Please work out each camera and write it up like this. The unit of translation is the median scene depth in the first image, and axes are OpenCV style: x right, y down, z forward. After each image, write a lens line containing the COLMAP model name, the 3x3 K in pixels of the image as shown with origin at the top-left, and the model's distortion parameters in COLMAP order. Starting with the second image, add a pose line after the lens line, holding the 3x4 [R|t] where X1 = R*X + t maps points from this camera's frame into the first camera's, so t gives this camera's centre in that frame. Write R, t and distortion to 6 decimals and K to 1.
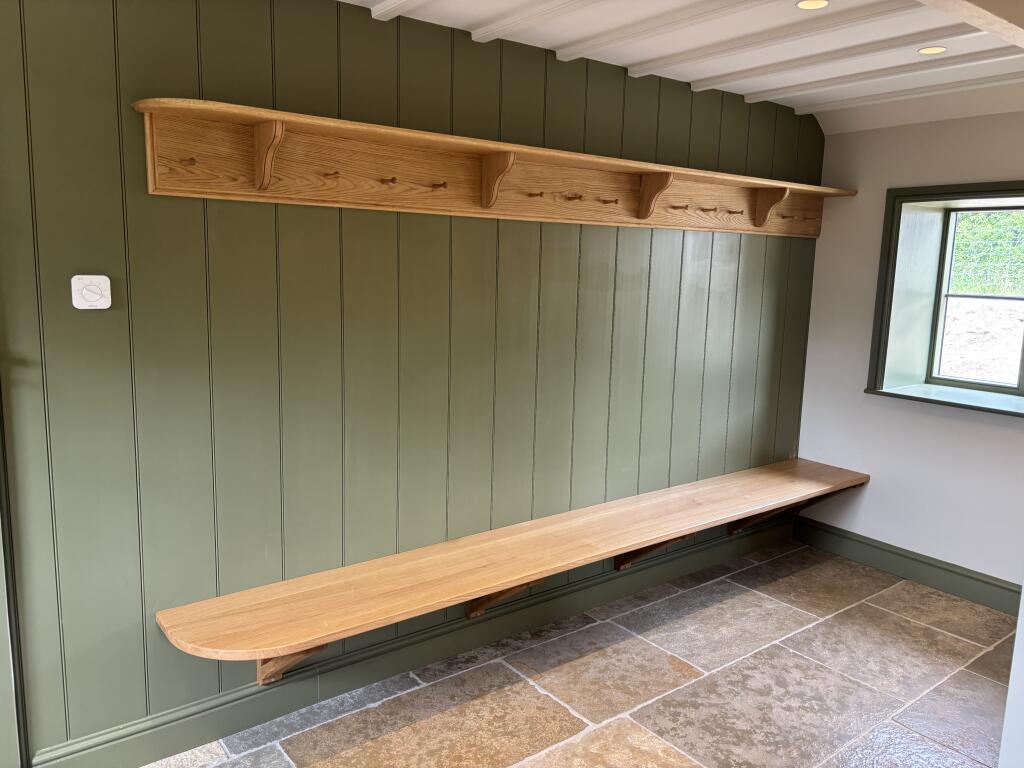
lens RADIAL K [[772.8, 0, 514.7], [0, 772.8, 381.9], [0, 0, 1]] dist [0.045297, -0.028409]
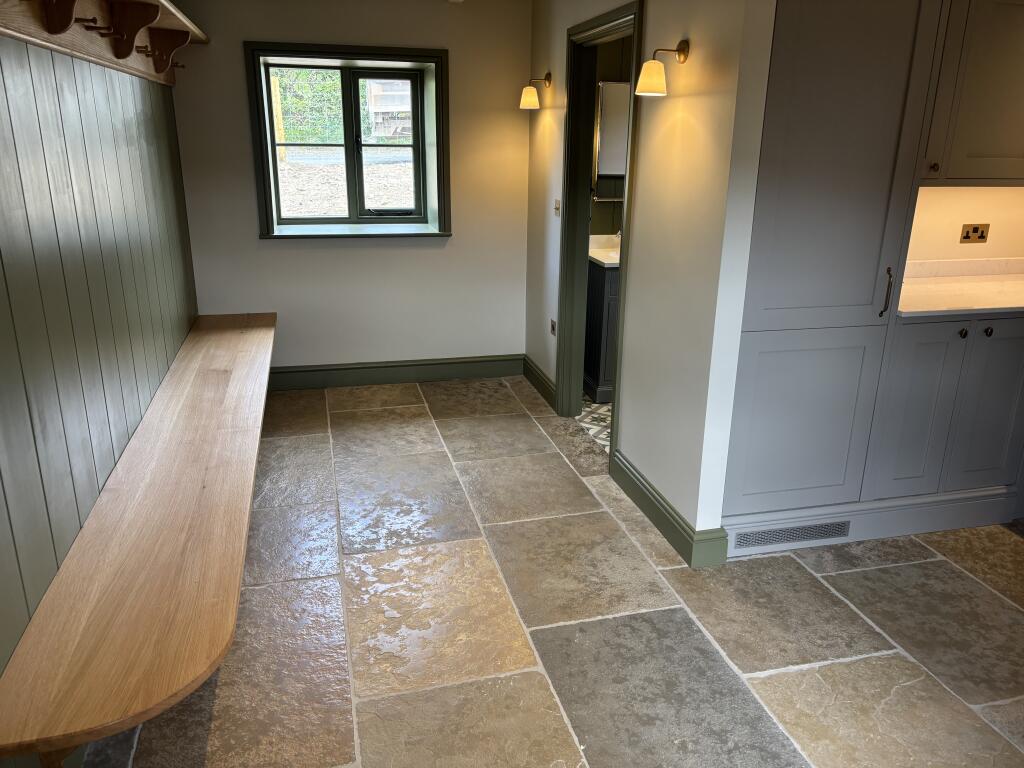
lens RADIAL K [[772.8, 0, 515.6], [0, 772.8, 385.1], [0, 0, 1]] dist [0.045297, -0.028409]
pose [[0.392685, -0.303390, 0.868189, -0.479082], [0.140451, 0.952730, 0.269407, -0.039699], [-0.908885, 0.016146, 0.416734, 0.253164]]
